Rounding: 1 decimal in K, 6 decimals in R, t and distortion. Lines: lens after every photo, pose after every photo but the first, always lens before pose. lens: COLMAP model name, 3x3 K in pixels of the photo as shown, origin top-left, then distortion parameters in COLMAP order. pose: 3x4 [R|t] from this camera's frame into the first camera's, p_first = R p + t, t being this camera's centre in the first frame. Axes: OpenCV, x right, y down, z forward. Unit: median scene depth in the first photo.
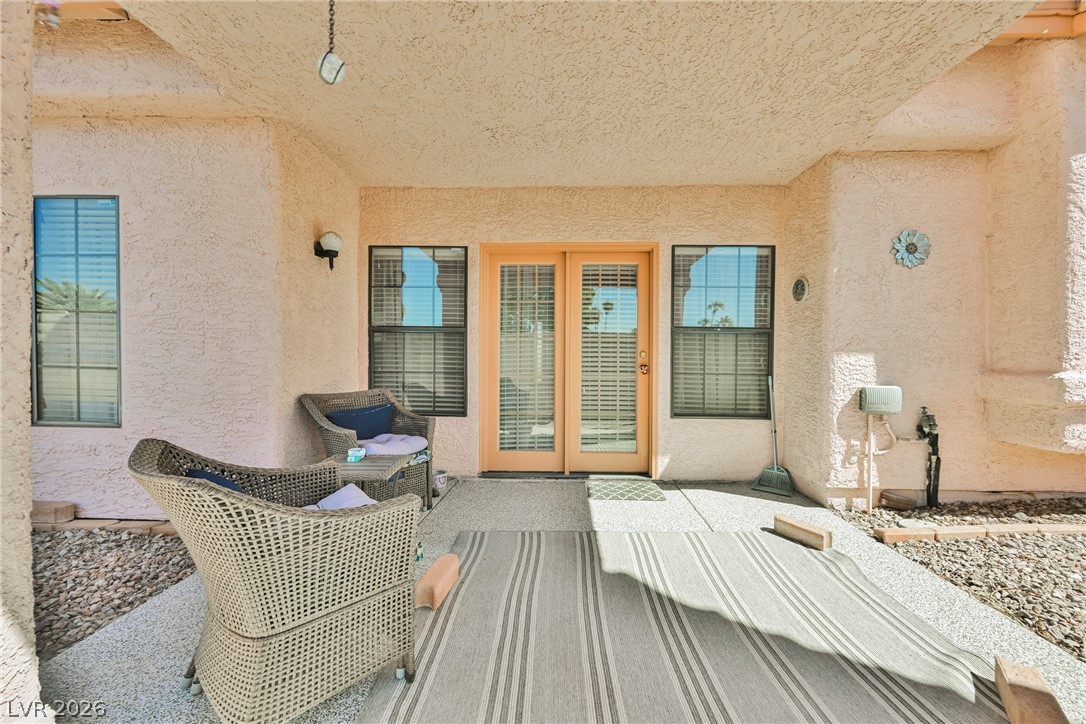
lens RADIAL K [[425.8, 0, 549.8], [0, 425.8, 364.3], [0, 0, 1]] dist [-0.002653, 0.000465]
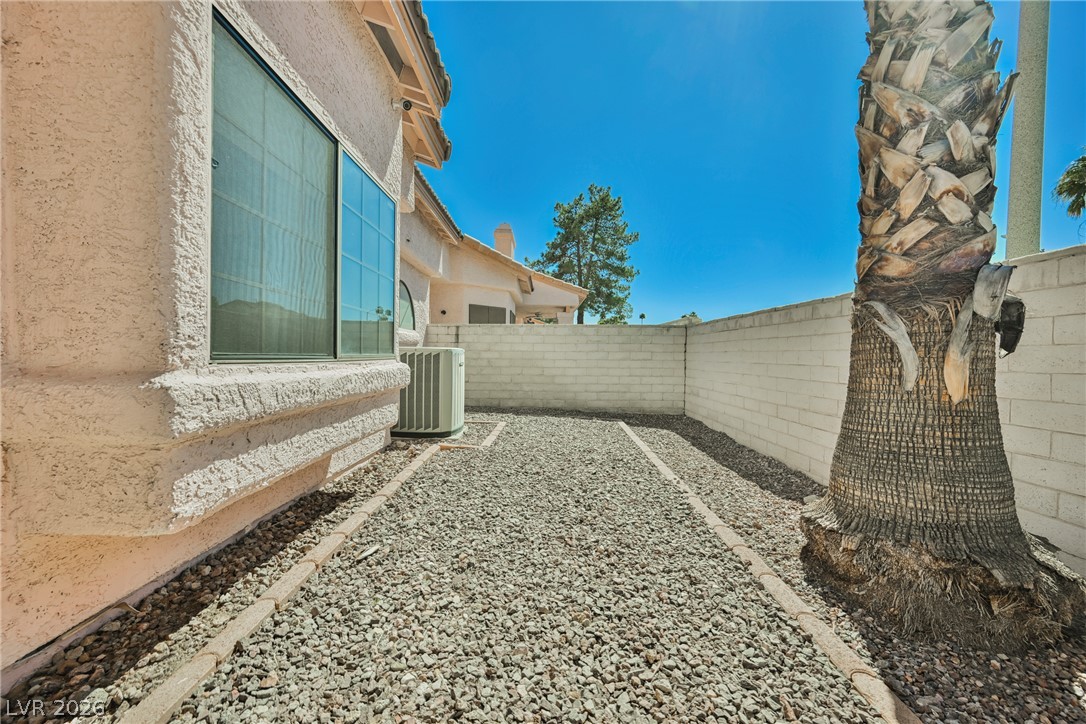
lens RADIAL K [[425.8, 0, 545.0], [0, 425.8, 363.3], [0, 0, 1]] dist [-0.002653, 0.000465]
pose [[-0.026470, -0.023014, 0.999385, 0.673741], [-0.005434, 0.999724, 0.022877, -0.006575], [-0.999635, -0.004825, -0.026588, 0.551569]]
